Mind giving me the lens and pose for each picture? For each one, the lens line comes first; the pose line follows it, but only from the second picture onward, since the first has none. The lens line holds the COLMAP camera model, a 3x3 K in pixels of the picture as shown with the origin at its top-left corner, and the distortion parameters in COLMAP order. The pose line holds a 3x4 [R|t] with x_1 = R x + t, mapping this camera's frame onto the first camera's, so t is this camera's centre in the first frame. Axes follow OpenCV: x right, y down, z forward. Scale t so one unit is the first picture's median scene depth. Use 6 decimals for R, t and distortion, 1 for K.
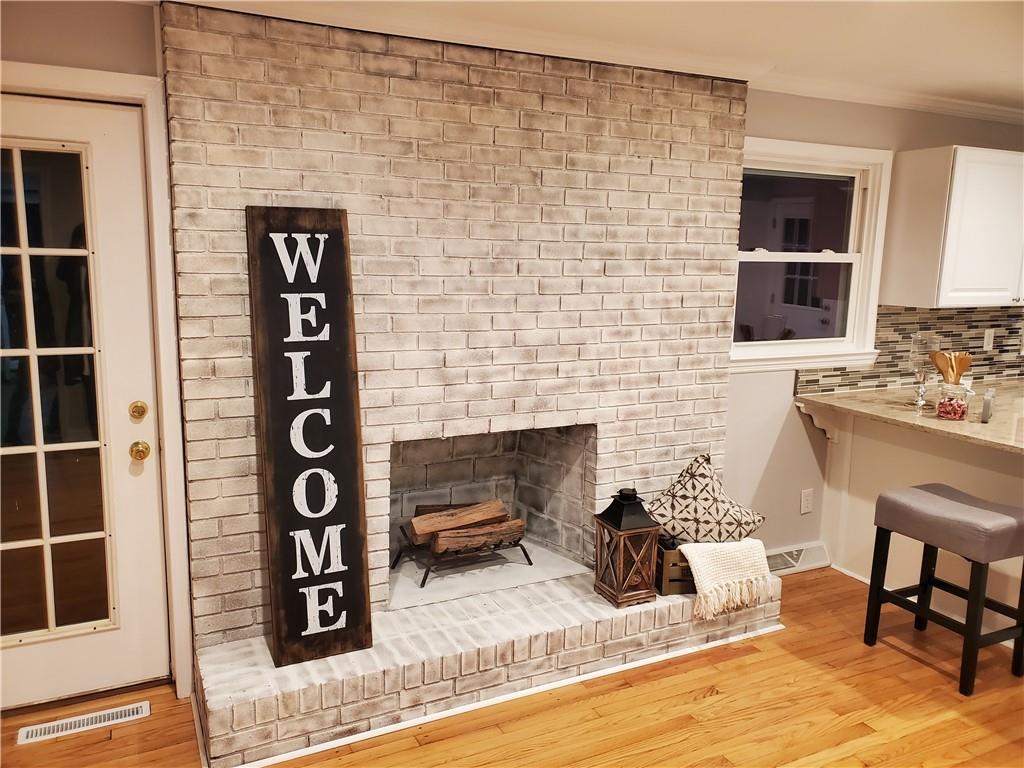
lens RADIAL K [[788.4, 0, 512.0], [0, 788.4, 384.0], [0, 0, 1]] dist [0.047264, -0.068609]
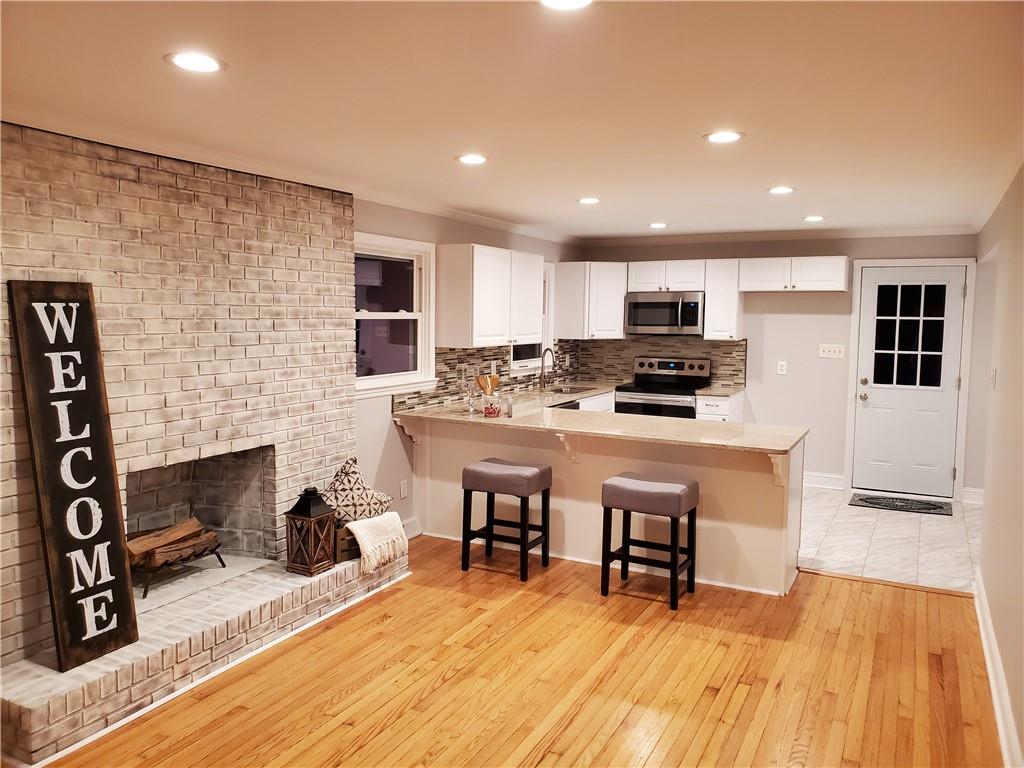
lens RADIAL K [[788.4, 0, 512.0], [0, 788.4, 384.0], [0, 0, 1]] dist [0.047264, -0.068609]
pose [[0.802328, -0.065581, 0.593269, -0.367120], [0.105042, 0.993947, -0.032185, 0.037035], [-0.587567, 0.088142, 0.804360, -0.306744]]
